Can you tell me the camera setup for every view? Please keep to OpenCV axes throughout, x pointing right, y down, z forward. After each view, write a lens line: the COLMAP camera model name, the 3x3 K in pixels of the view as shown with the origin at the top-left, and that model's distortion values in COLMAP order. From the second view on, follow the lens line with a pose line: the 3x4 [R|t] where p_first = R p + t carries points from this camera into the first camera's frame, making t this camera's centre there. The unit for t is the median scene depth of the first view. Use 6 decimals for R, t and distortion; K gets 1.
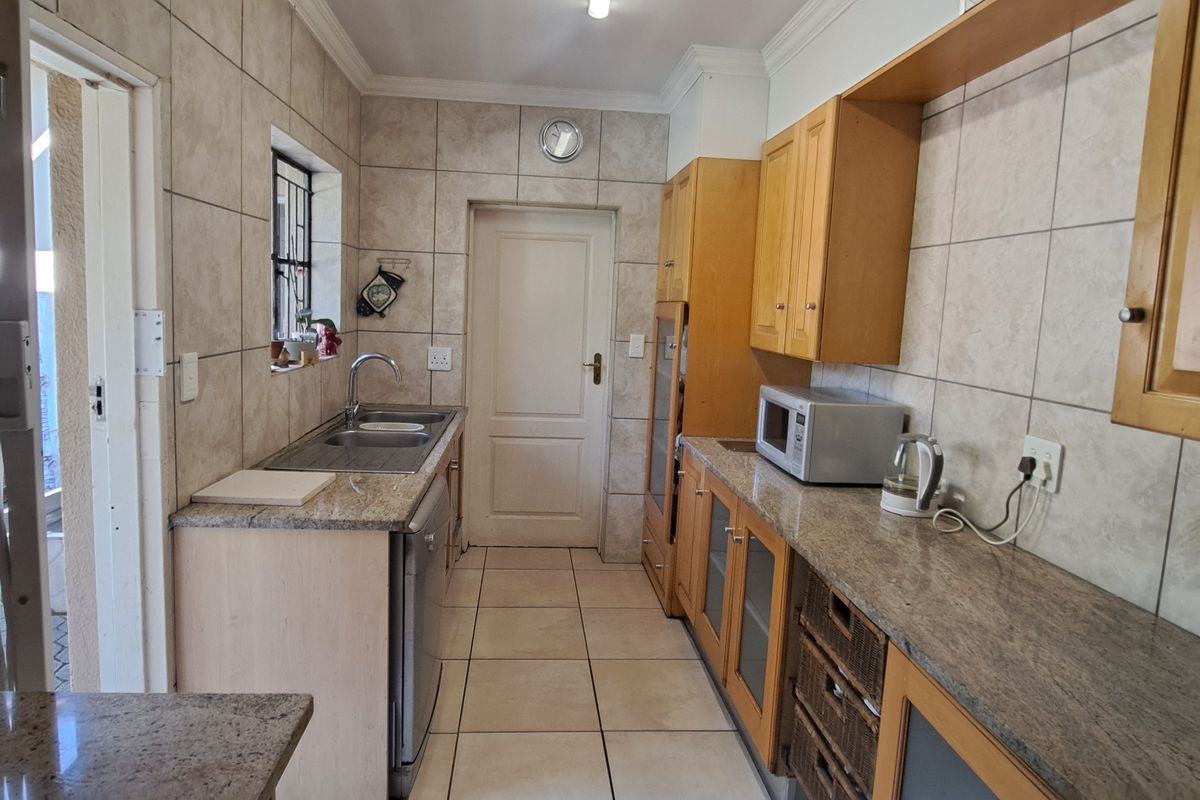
lens RADIAL K [[717.6, 0, 591.3], [0, 717.6, 398.8], [0, 0, 1]] dist [0.003096, 0.000091]
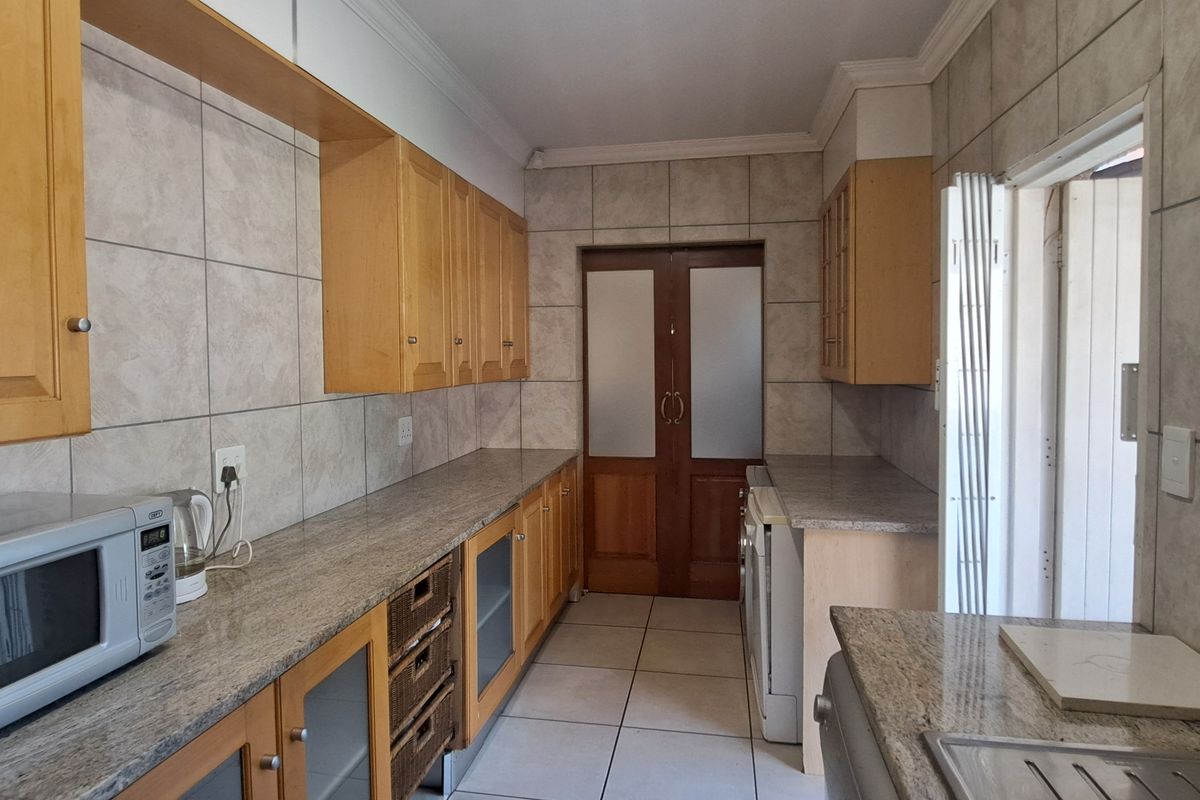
lens RADIAL K [[717.6, 0, 591.1], [0, 717.6, 393.5], [0, 0, 1]] dist [0.003096, 0.000091]
pose [[-0.959921, -0.049956, 0.275784, -0.215582], [0.004647, 0.981015, 0.193878, -0.233824], [-0.280233, 0.187389, -0.941464, 1.818254]]
